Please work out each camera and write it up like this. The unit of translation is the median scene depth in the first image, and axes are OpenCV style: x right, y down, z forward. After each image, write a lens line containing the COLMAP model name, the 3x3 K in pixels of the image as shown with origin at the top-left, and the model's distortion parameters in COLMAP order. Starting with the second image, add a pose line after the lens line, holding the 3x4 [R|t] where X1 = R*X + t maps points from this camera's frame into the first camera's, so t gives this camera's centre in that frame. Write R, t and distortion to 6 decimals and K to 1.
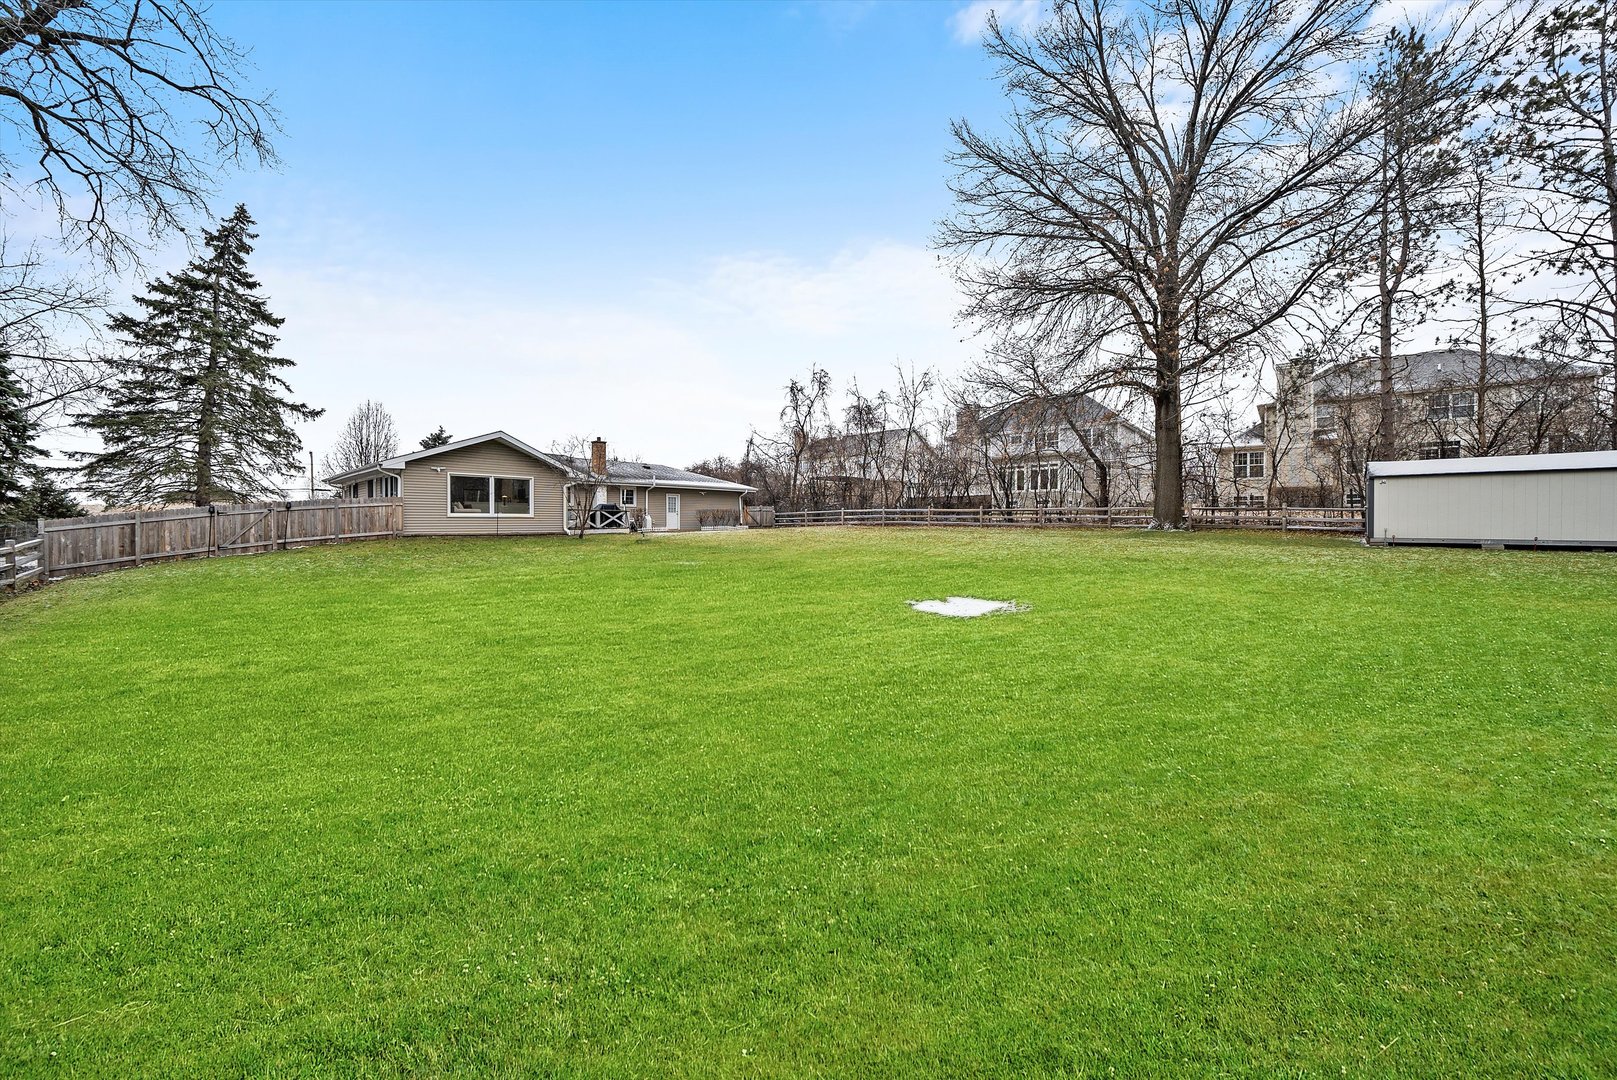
lens RADIAL K [[567.7, 0, 805.3], [0, 567.7, 550.3], [0, 0, 1]] dist [-0.018566, 0.000173]
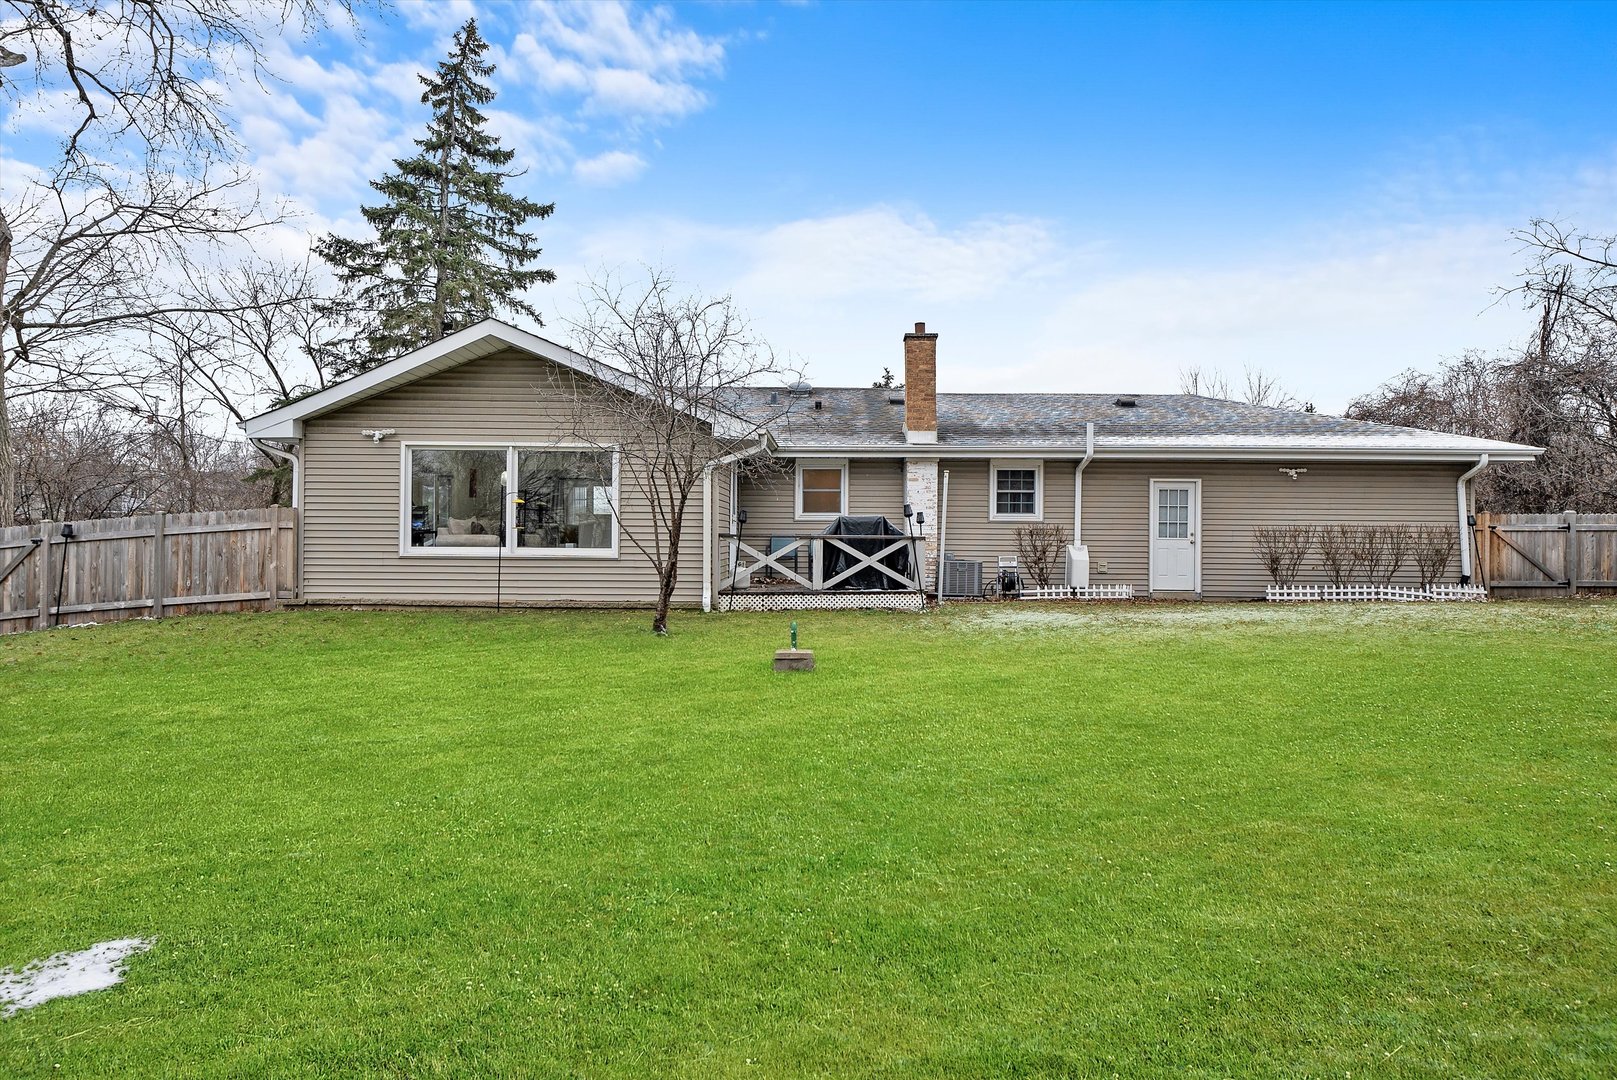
lens RADIAL K [[1009.5, 0, 808.5], [0, 1009.5, 540.0], [0, 0, 1]] dist [0.006813, 0.002256]
pose [[0.673340, 0.007928, -0.739290, 0.042676], [-0.044292, 0.998579, -0.029632, -0.045577], [0.738005, 0.052697, 0.672735, 0.544021]]
